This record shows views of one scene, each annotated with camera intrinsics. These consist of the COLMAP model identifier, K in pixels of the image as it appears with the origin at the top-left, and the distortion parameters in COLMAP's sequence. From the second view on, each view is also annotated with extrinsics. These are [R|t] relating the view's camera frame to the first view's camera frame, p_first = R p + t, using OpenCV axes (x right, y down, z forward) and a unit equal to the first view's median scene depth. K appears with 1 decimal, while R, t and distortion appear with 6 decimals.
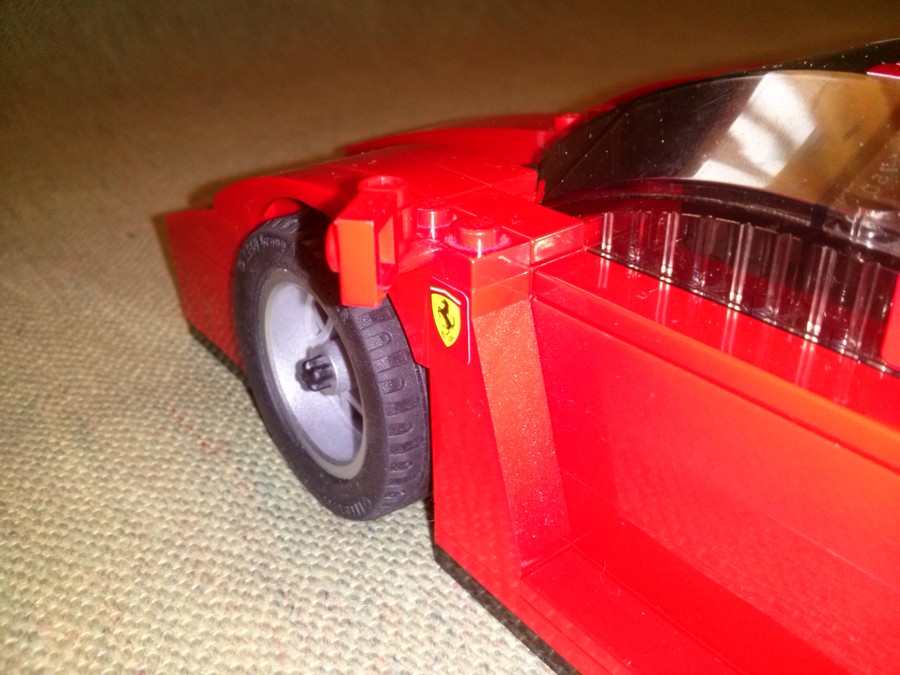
lens RADIAL K [[850.4, 0, 450.0], [0, 850.4, 337.5], [0, 0, 1]] dist [-0.013770, -0.010099]
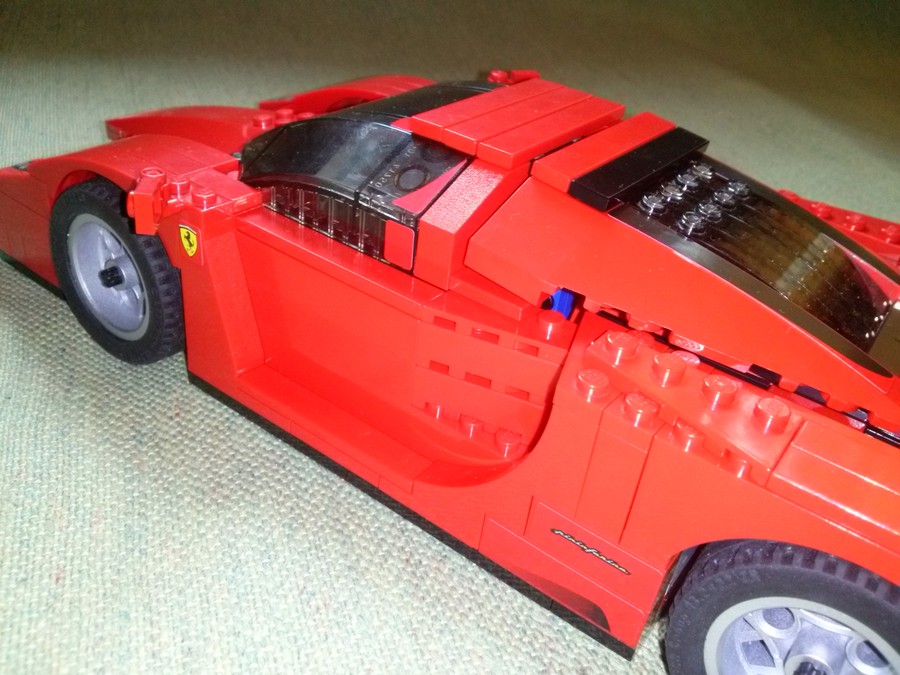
lens RADIAL K [[850.4, 0, 450.0], [0, 850.4, 337.5], [0, 0, 1]] dist [-0.013770, -0.010099]
pose [[0.967327, -0.032024, 0.251502, 0.070494], [0.013287, 0.997031, 0.075848, 0.051975], [-0.253184, -0.070028, 0.964880, -0.925907]]
